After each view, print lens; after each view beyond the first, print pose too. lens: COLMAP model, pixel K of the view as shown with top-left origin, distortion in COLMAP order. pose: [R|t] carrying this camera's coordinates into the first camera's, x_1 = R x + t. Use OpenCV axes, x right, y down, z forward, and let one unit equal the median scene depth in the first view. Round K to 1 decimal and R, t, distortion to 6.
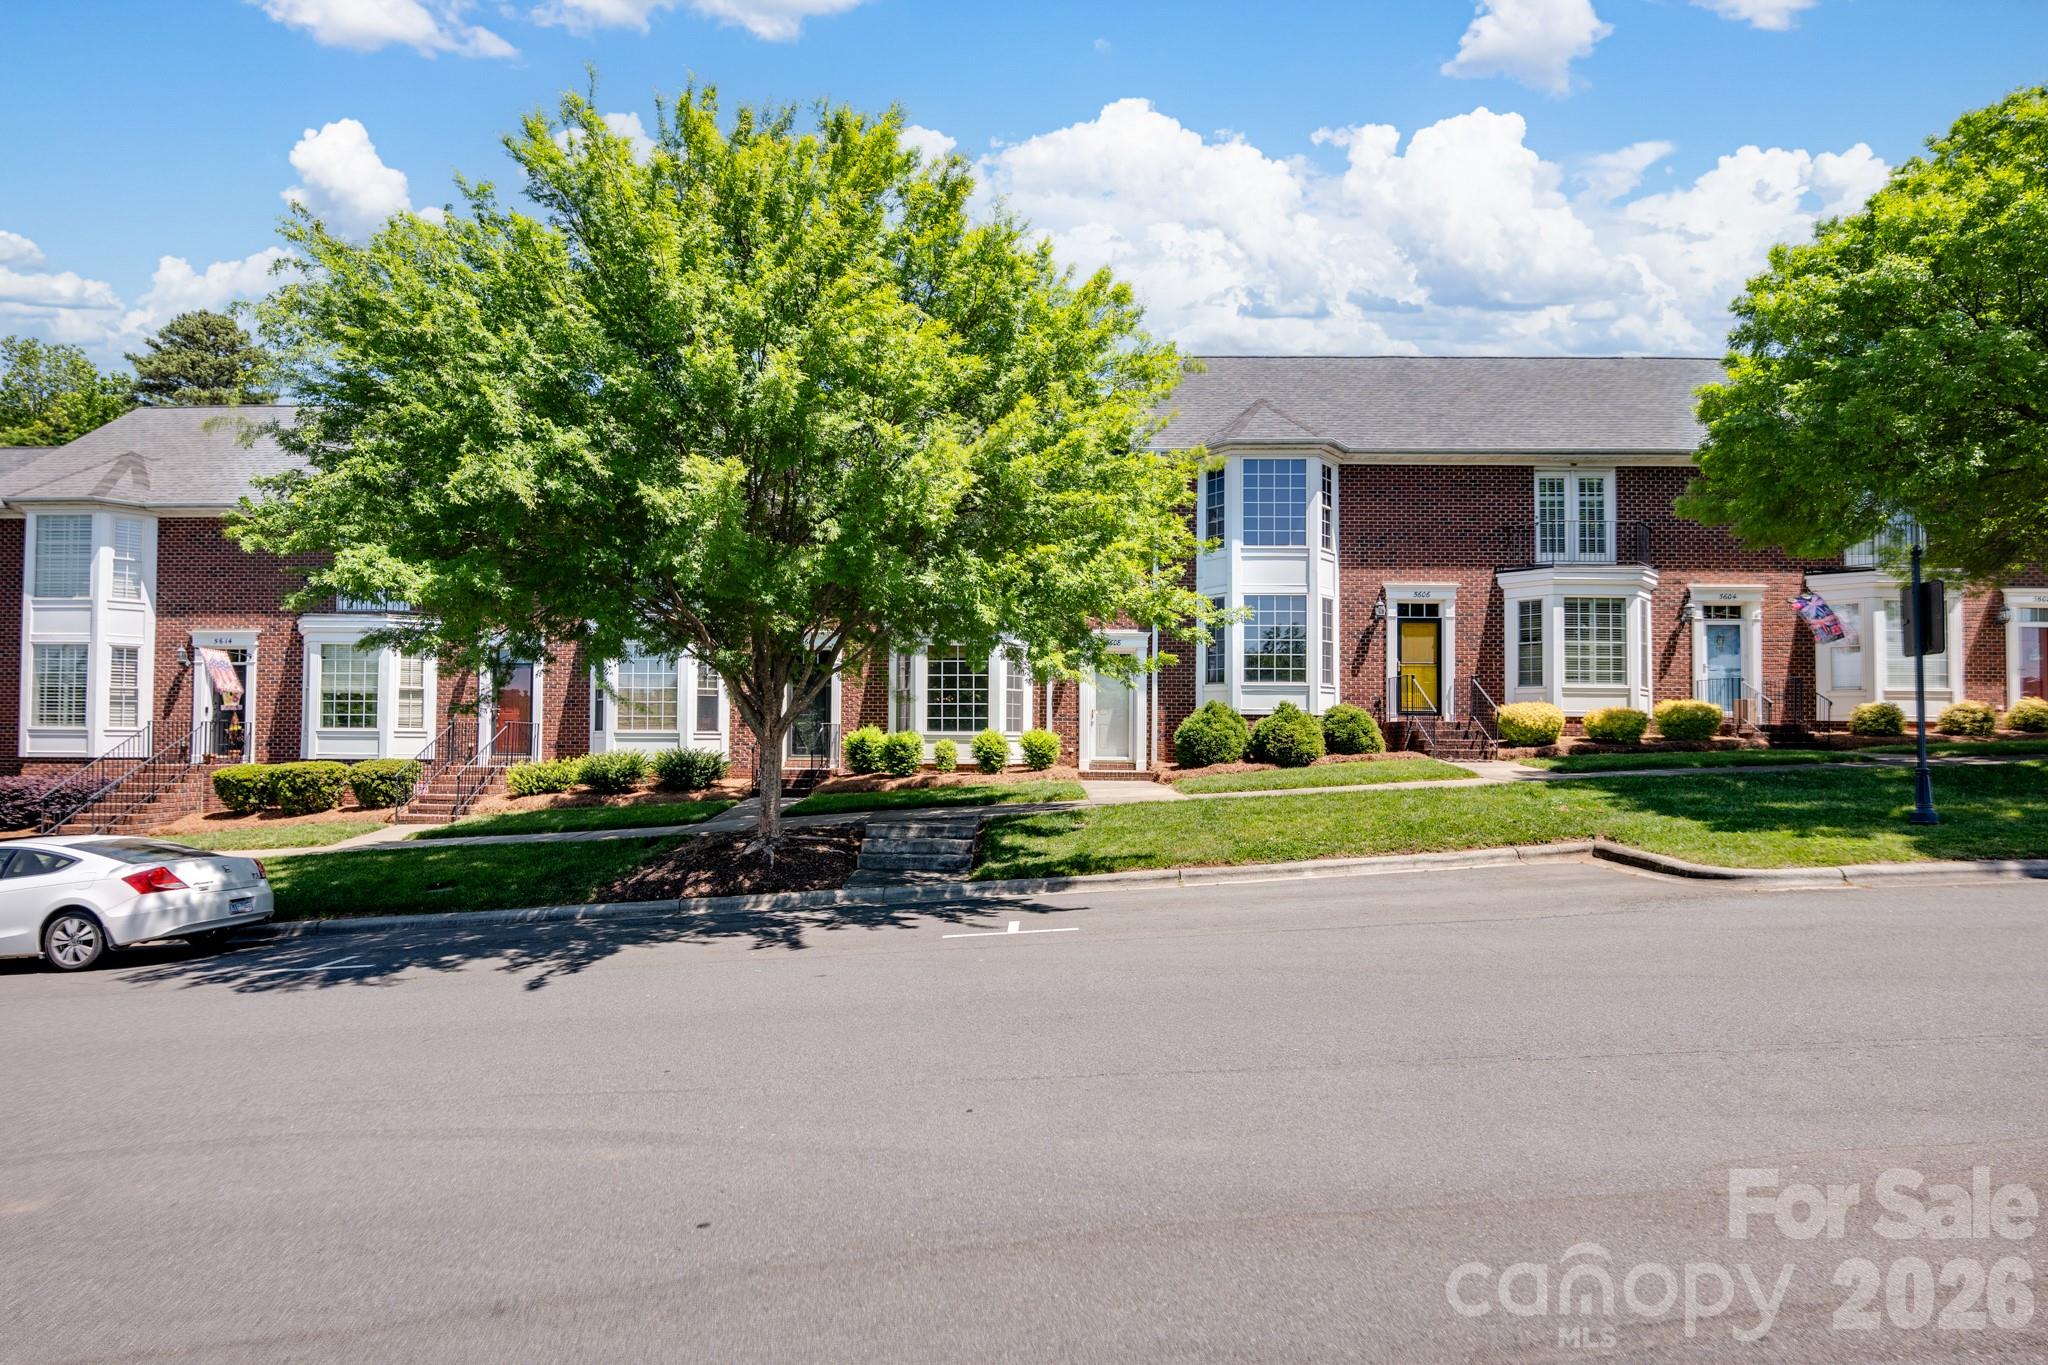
lens RADIAL K [[997.1, 0, 1022.5], [0, 997.1, 735.8], [0, 0, 1]] dist [-0.035233, 0.015615]
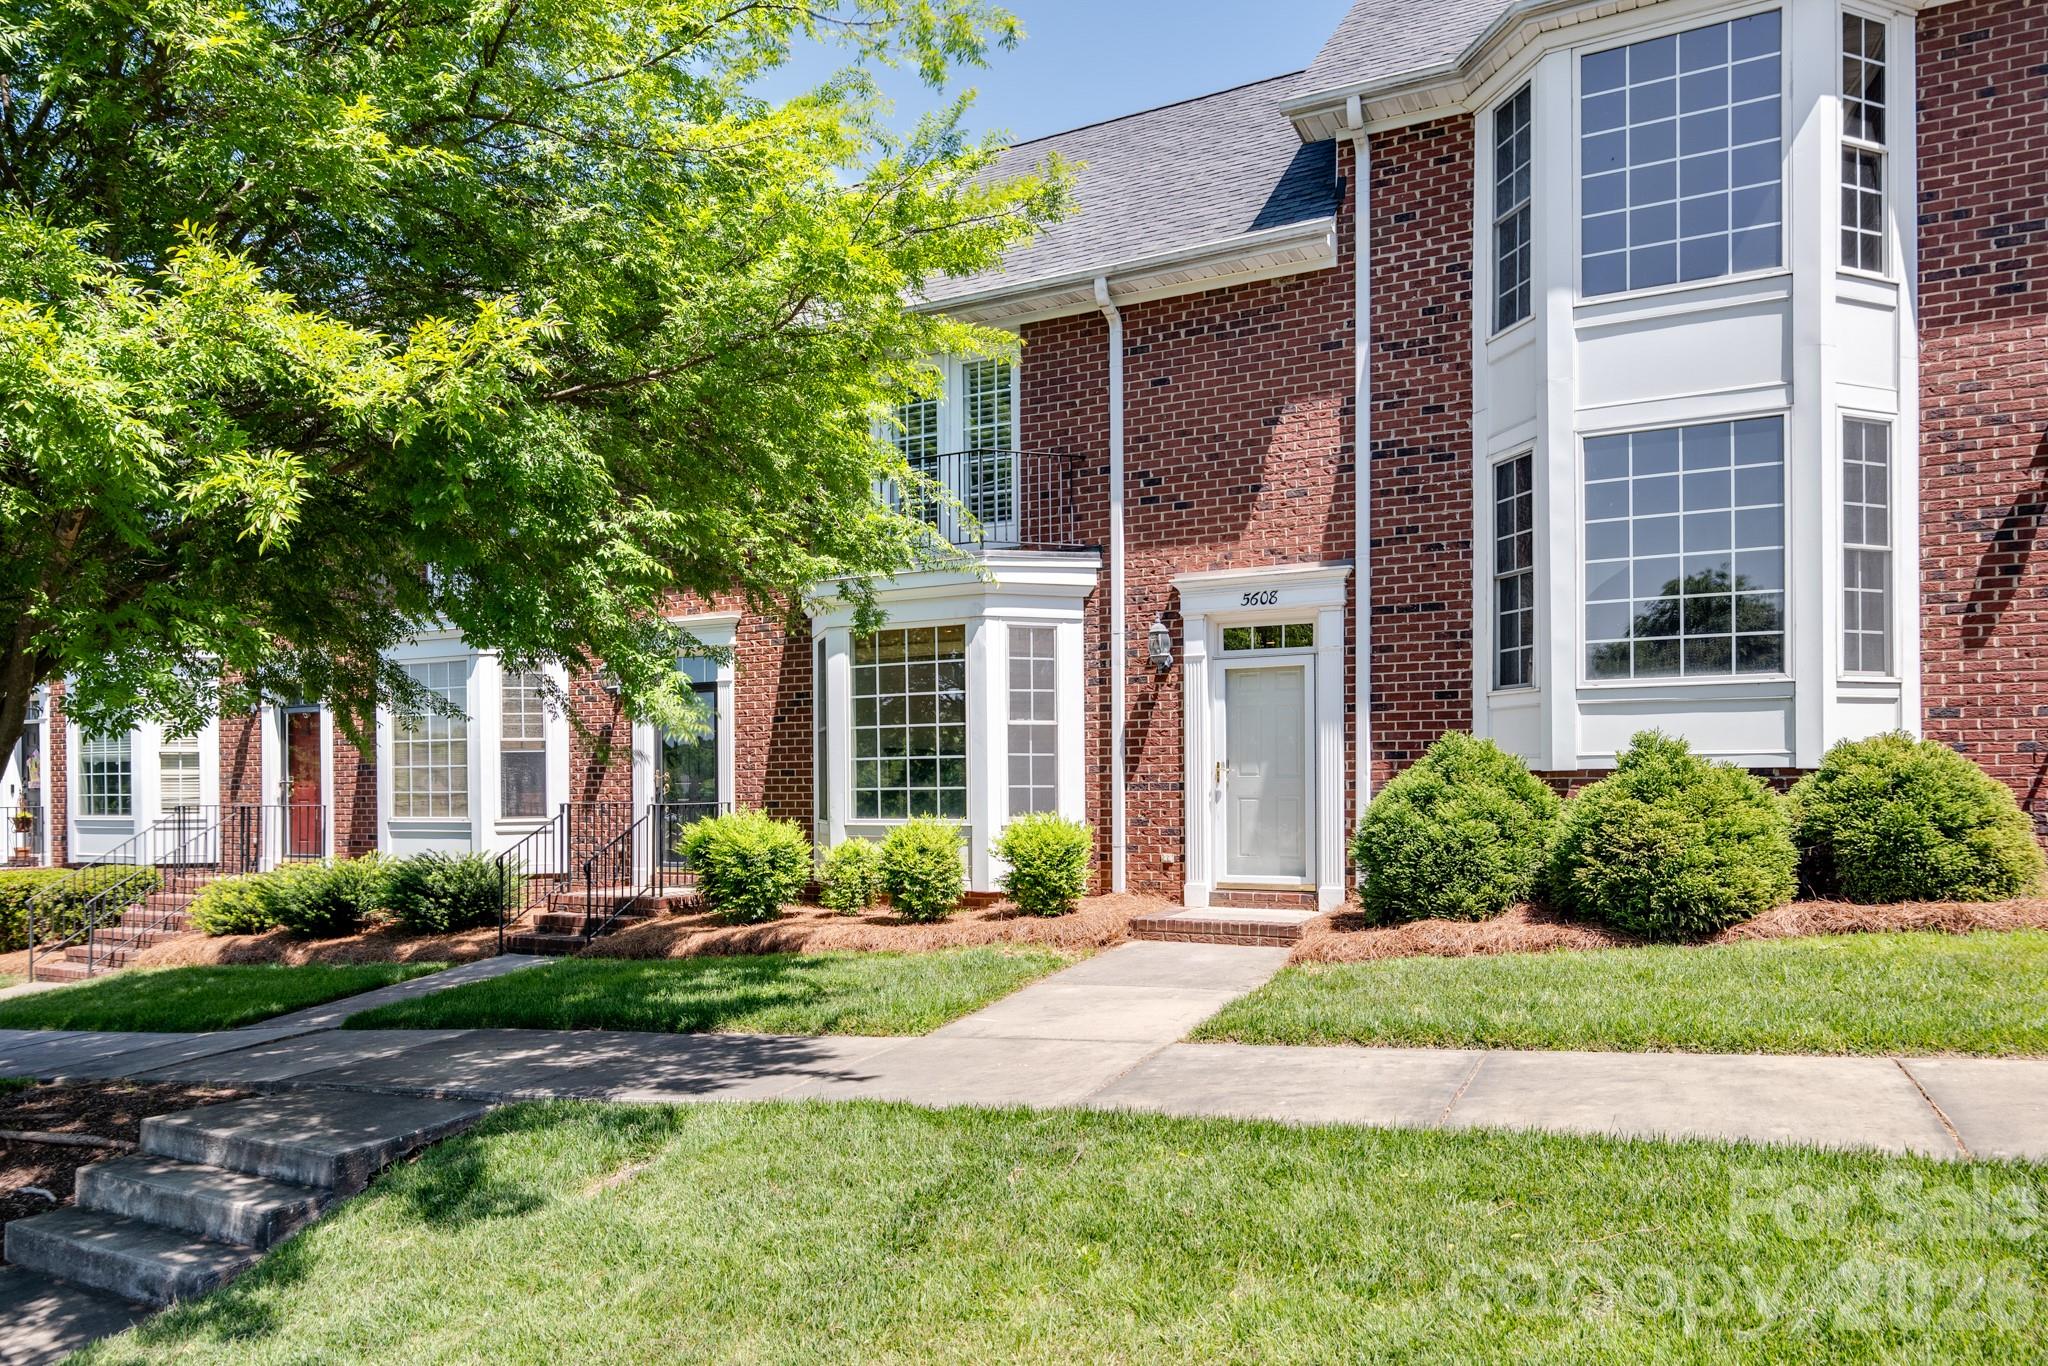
lens RADIAL K [[1322.8, 0, 1028.0], [0, 1322.8, 800.3], [0, 0, 1]] dist [-0.000814, 0.000913]
pose [[0.907366, -0.009329, -0.420238, 0.238631], [0.019345, 0.999621, 0.019579, -0.023429], [0.419896, -0.025895, 0.907203, 0.475828]]
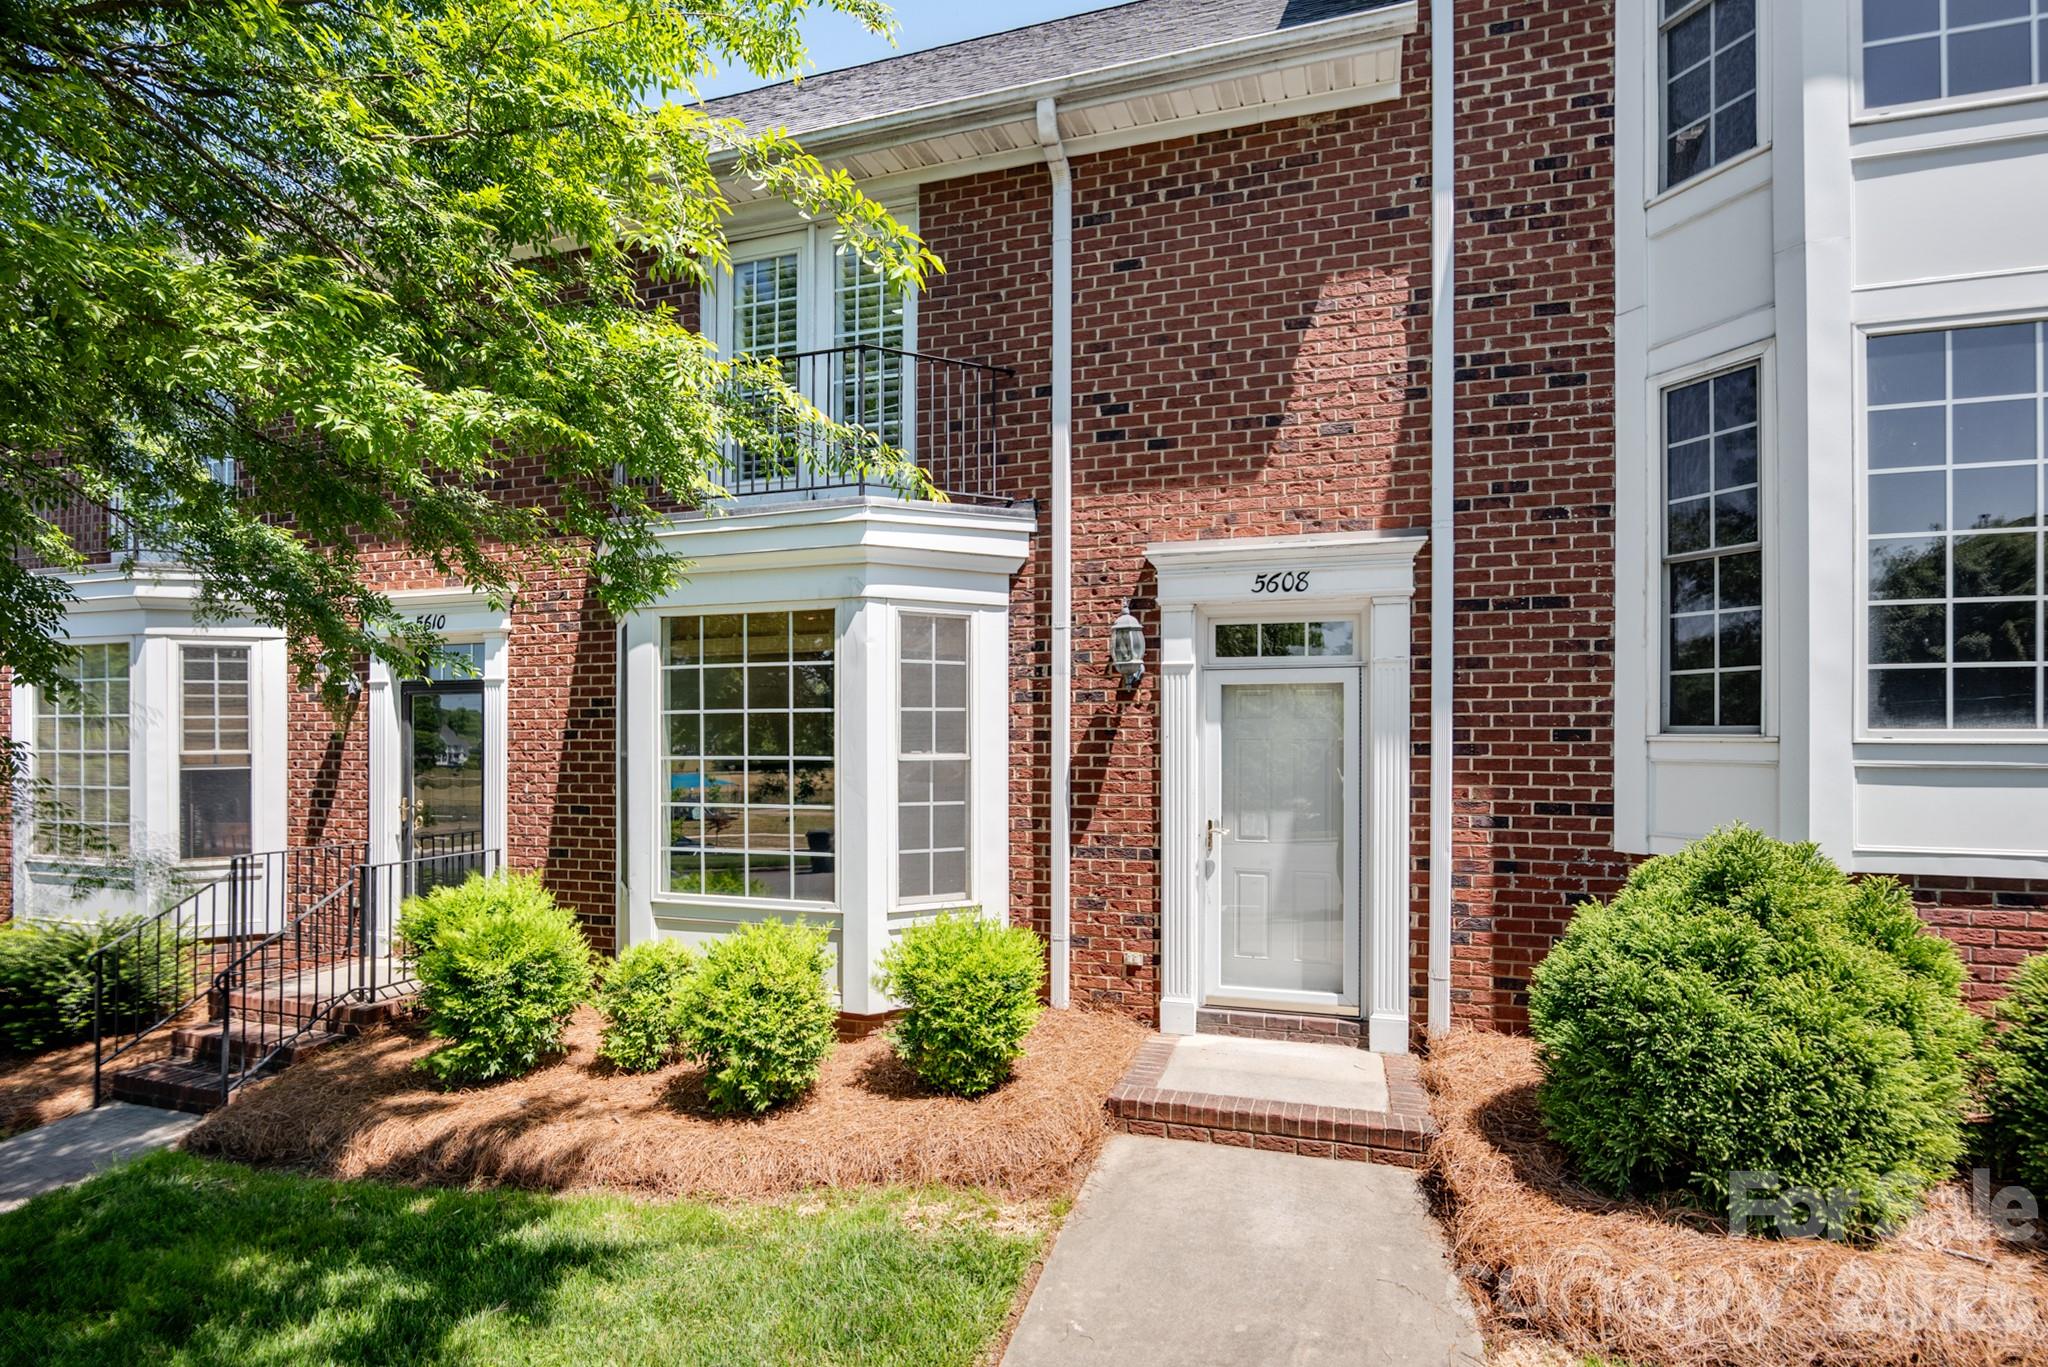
lens RADIAL K [[997.1, 0, 1022.5], [0, 997.1, 736.8], [0, 0, 1]] dist [-0.035233, 0.015615]
pose [[0.959827, -0.005201, -0.280545, 0.102073], [0.009554, 0.999854, 0.014150, -0.056561], [0.280431, -0.016262, 0.959736, 0.732796]]
